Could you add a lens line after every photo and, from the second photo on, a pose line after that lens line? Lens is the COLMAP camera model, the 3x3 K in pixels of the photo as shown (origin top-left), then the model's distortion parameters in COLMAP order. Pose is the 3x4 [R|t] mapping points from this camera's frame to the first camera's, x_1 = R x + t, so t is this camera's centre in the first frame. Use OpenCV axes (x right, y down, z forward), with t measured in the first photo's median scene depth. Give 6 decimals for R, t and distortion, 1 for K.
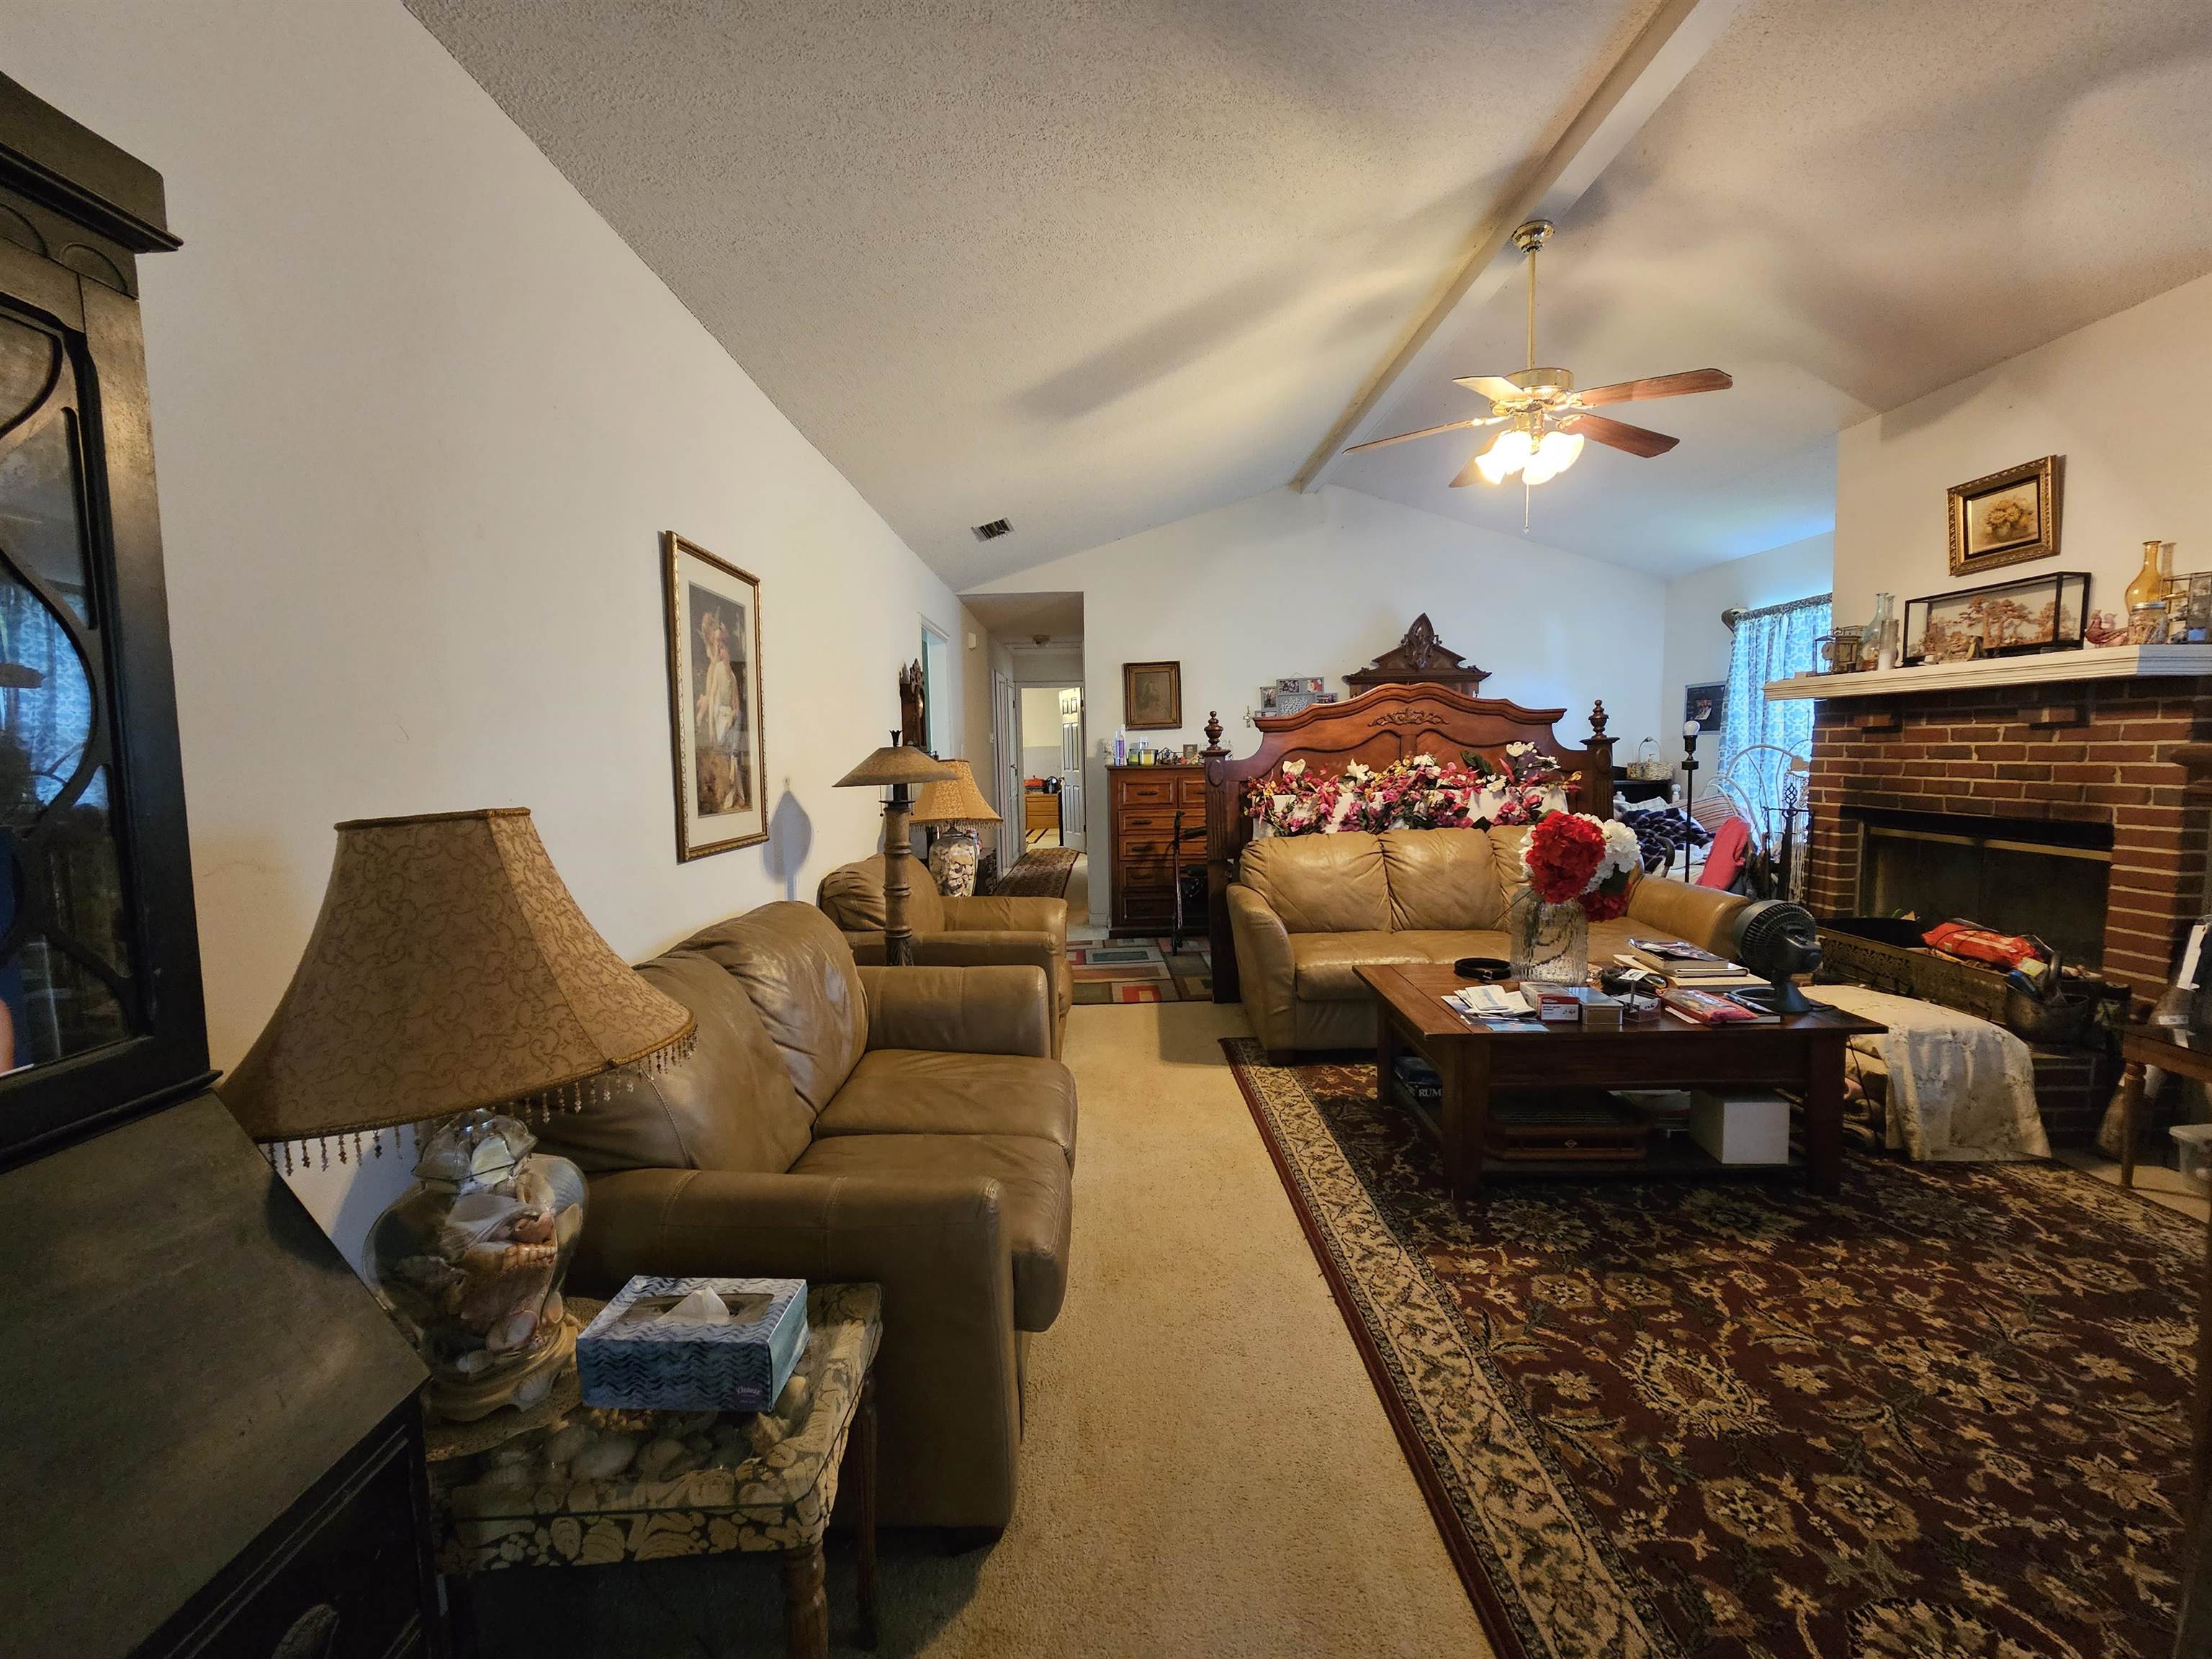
lens RADIAL K [[904.9, 0, 1103.8], [0, 904.9, 820.3], [0, 0, 1]] dist [-0.002889, 0.000741]
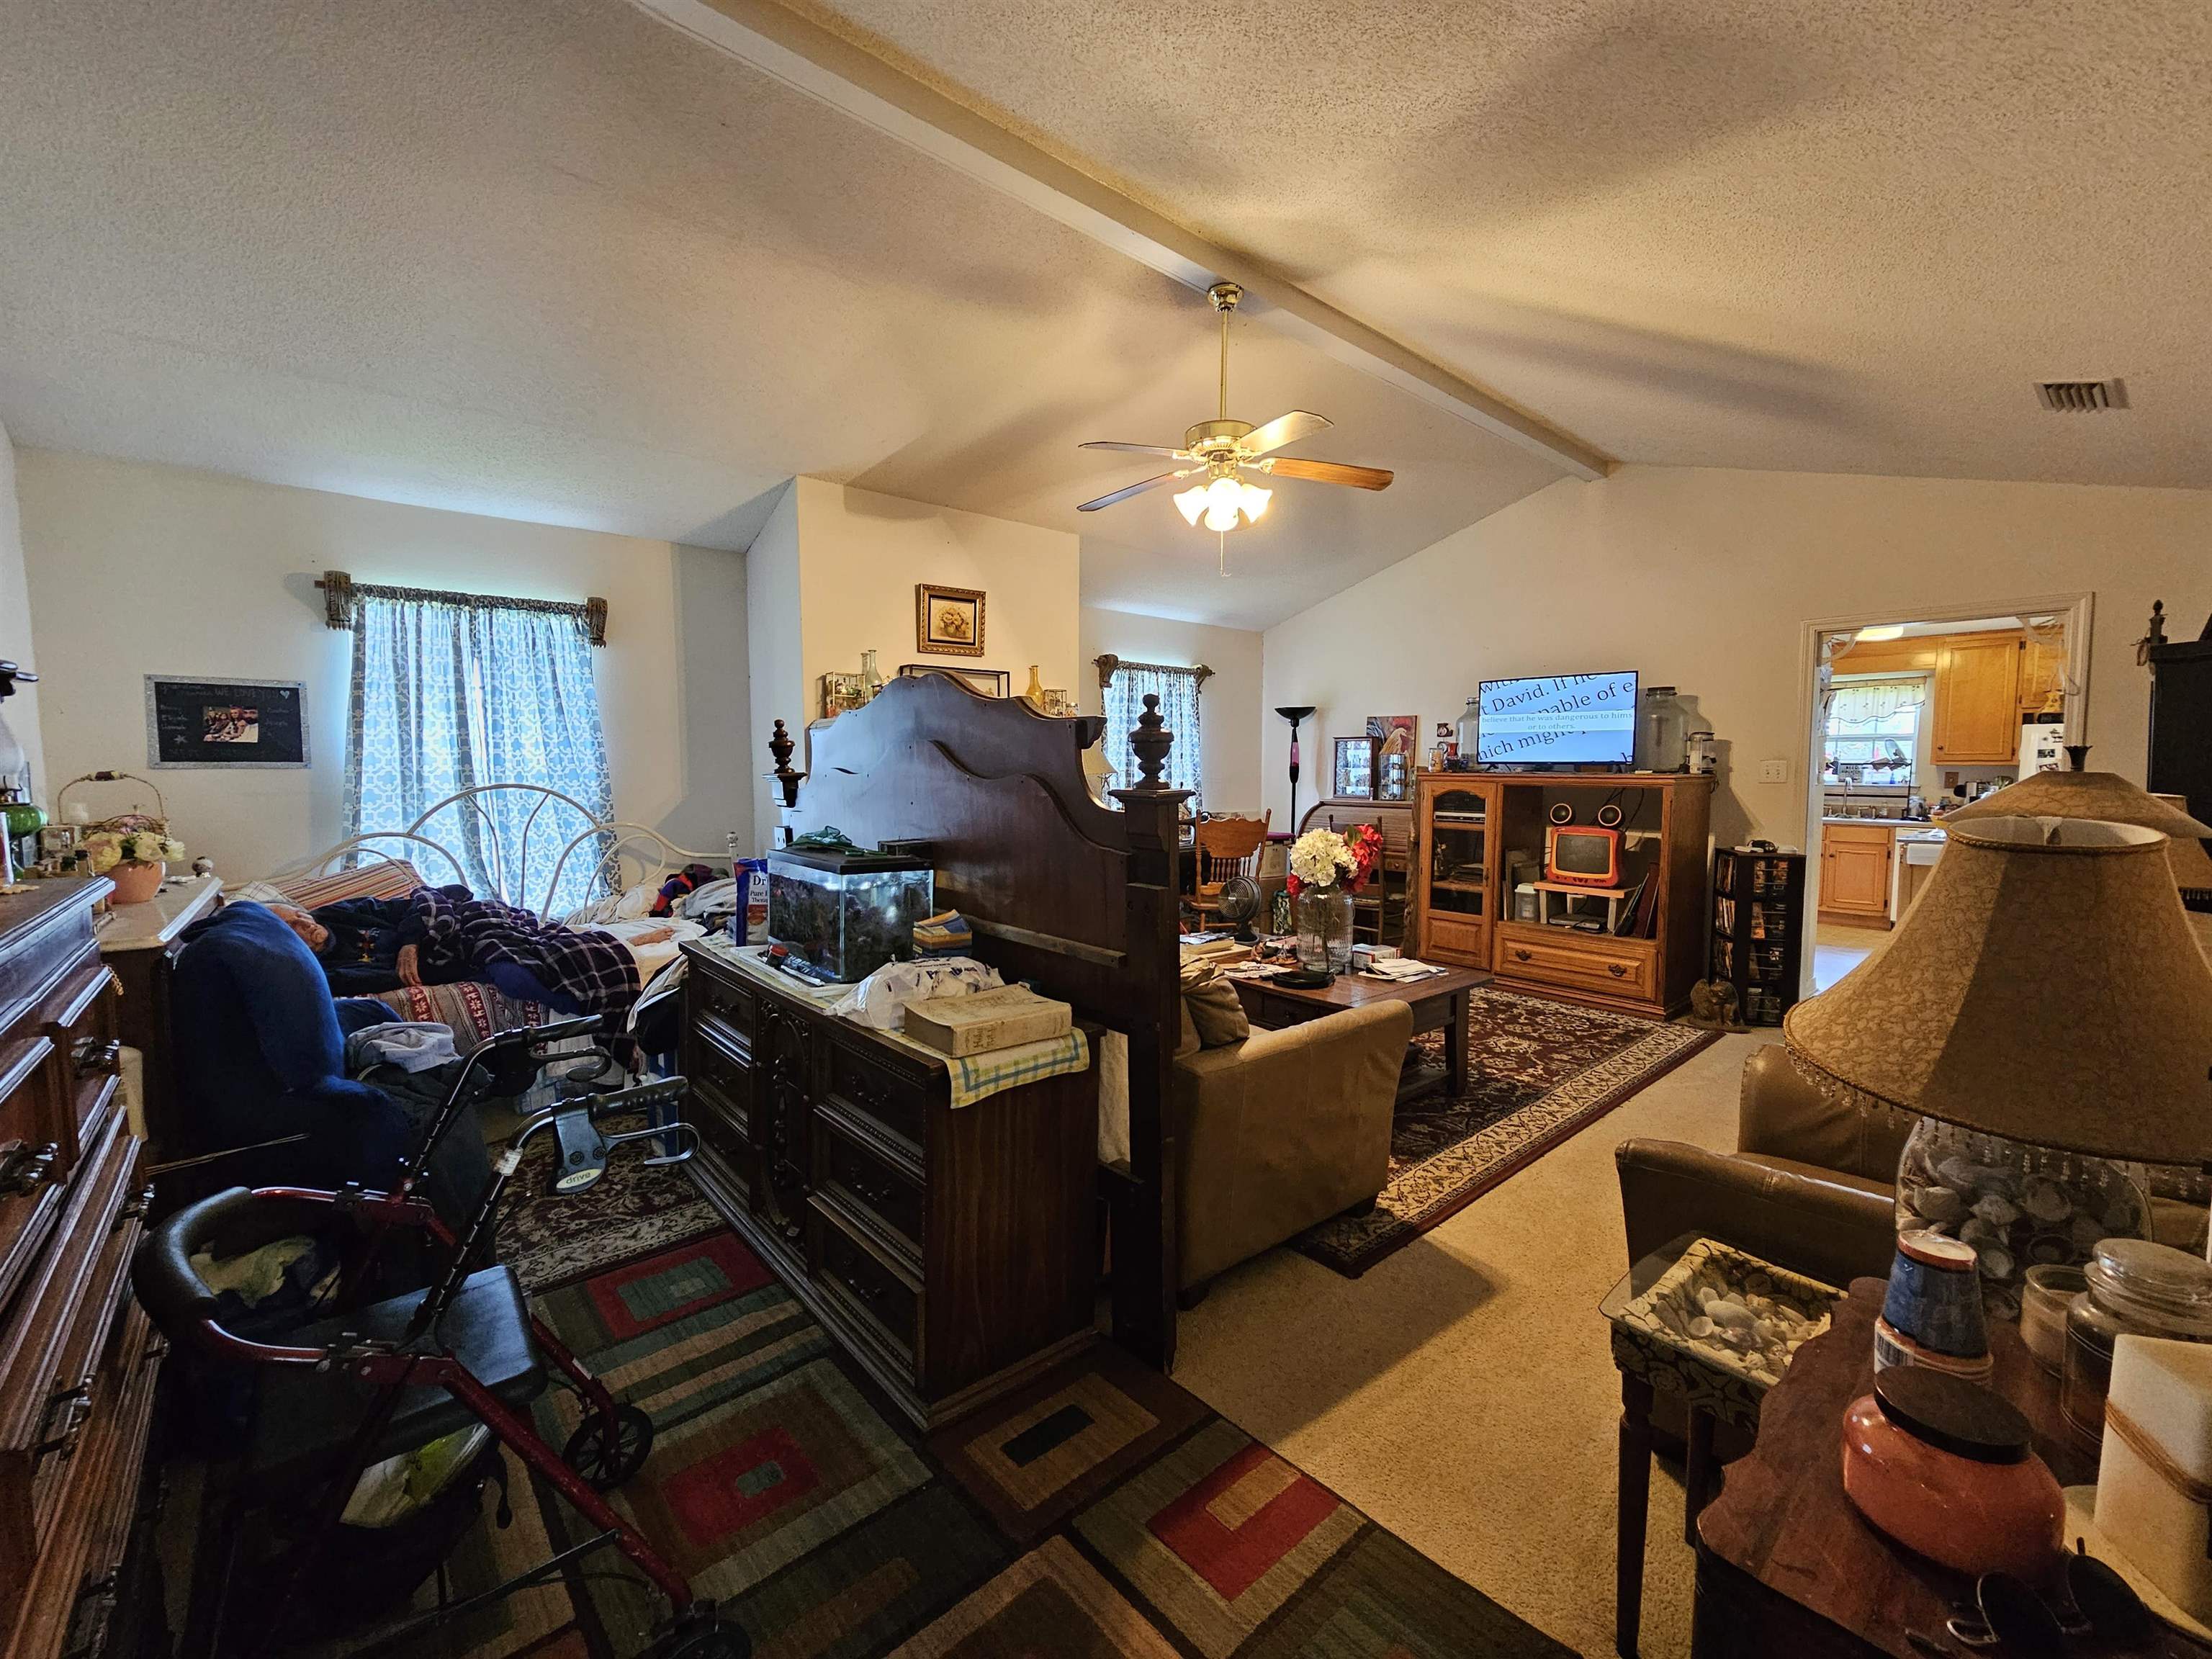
lens RADIAL K [[904.9, 0, 1110.6], [0, 904.9, 829.4], [0, 0, 1]] dist [-0.002889, 0.000741]
pose [[-0.648102, -0.034908, 0.760753, -0.327392], [0.071139, 0.991806, 0.106115, -0.189292], [-0.758223, 0.122893, -0.640308, 2.308082]]
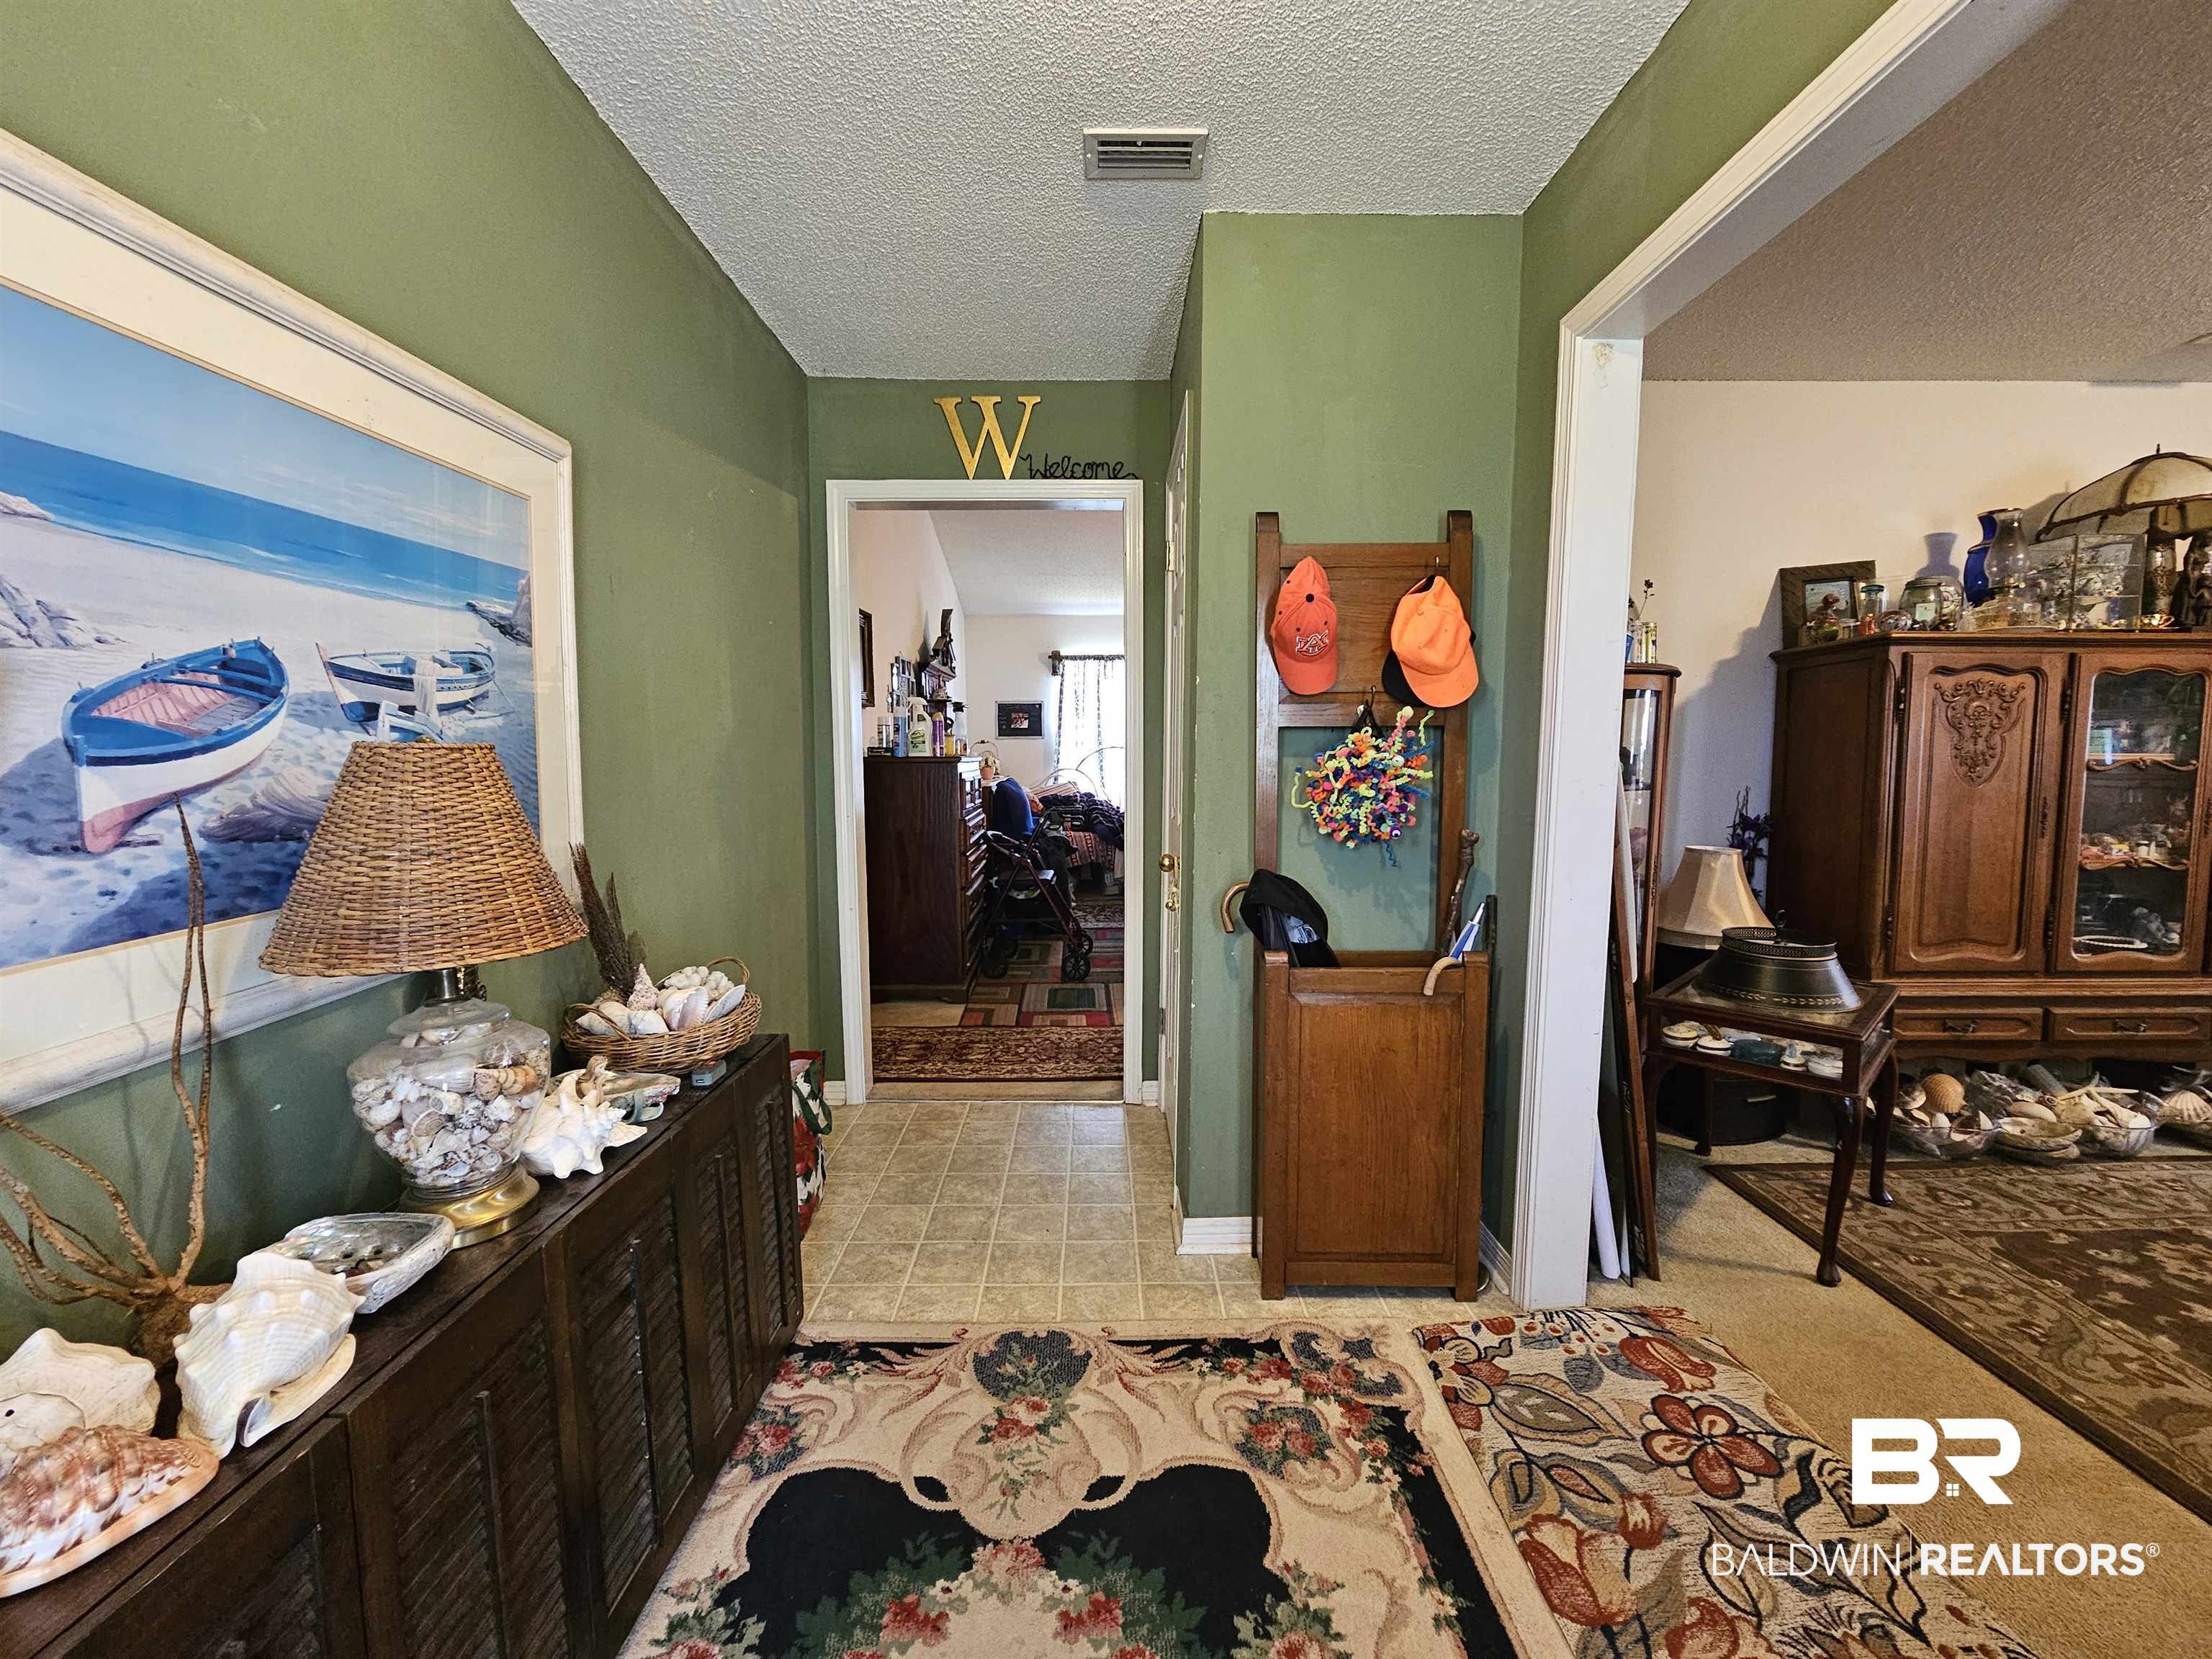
lens RADIAL K [[904.9, 0, 1105.5], [0, 904.9, 826.3], [0, 0, 1]] dist [-0.002889, 0.000741]
pose [[-0.010126, -0.064821, 0.997846, -1.669851], [0.083211, 0.994381, 0.065440, -0.105234], [-0.996481, 0.083694, -0.004675, 2.162500]]
